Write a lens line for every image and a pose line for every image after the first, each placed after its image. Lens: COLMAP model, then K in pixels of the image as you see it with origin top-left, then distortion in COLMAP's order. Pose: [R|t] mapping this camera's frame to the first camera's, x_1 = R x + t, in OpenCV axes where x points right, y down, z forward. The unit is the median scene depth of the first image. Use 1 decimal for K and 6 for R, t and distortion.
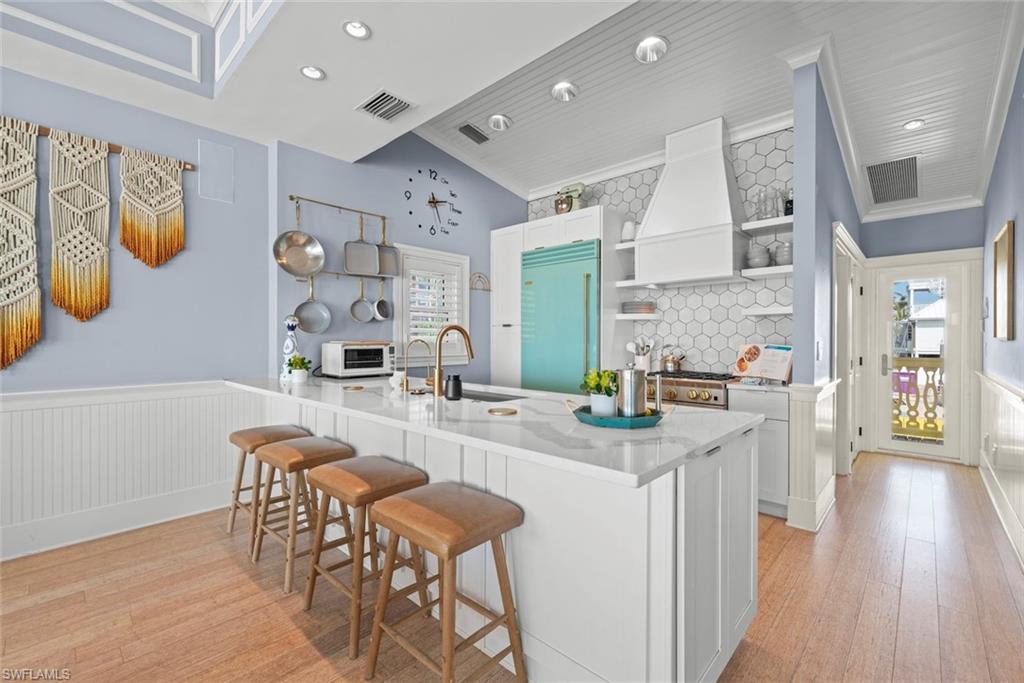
lens RADIAL K [[432.7, 0, 508.4], [0, 432.7, 342.3], [0, 0, 1]] dist [-0.001195, 0.000062]
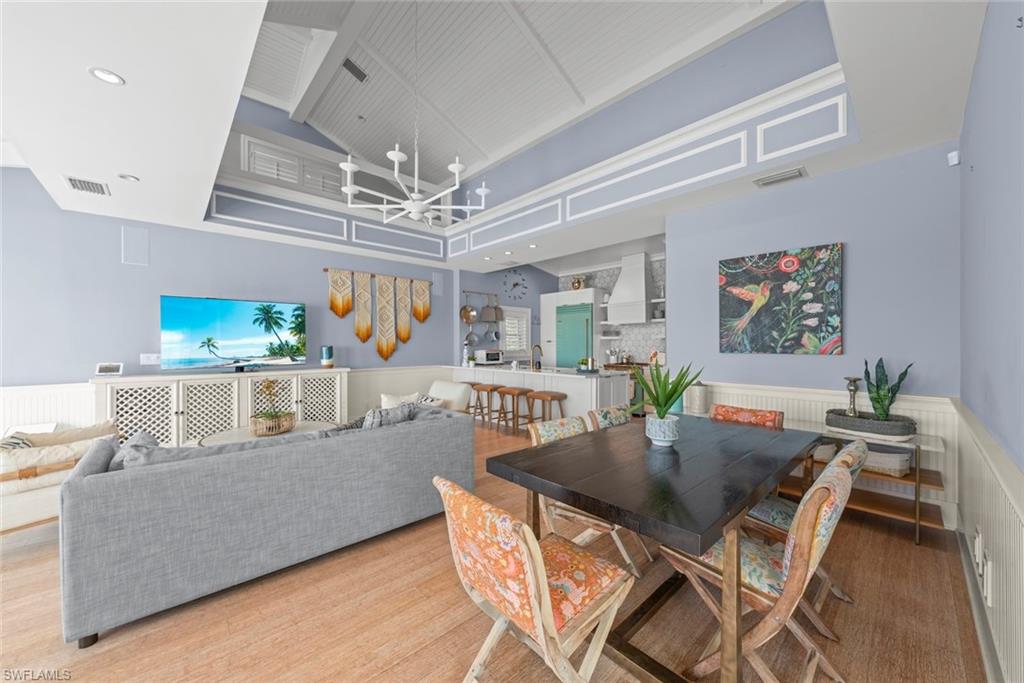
lens RADIAL K [[372.8, 0, 512.0], [0, 372.8, 341.5], [0, 0, 1]] dist [-0.002146, -0.000005]
pose [[0.997899, -0.005060, -0.064595, -0.087257], [0.004057, 0.999869, -0.015655, -0.015265], [0.064666, 0.015360, 0.997789, -1.038510]]
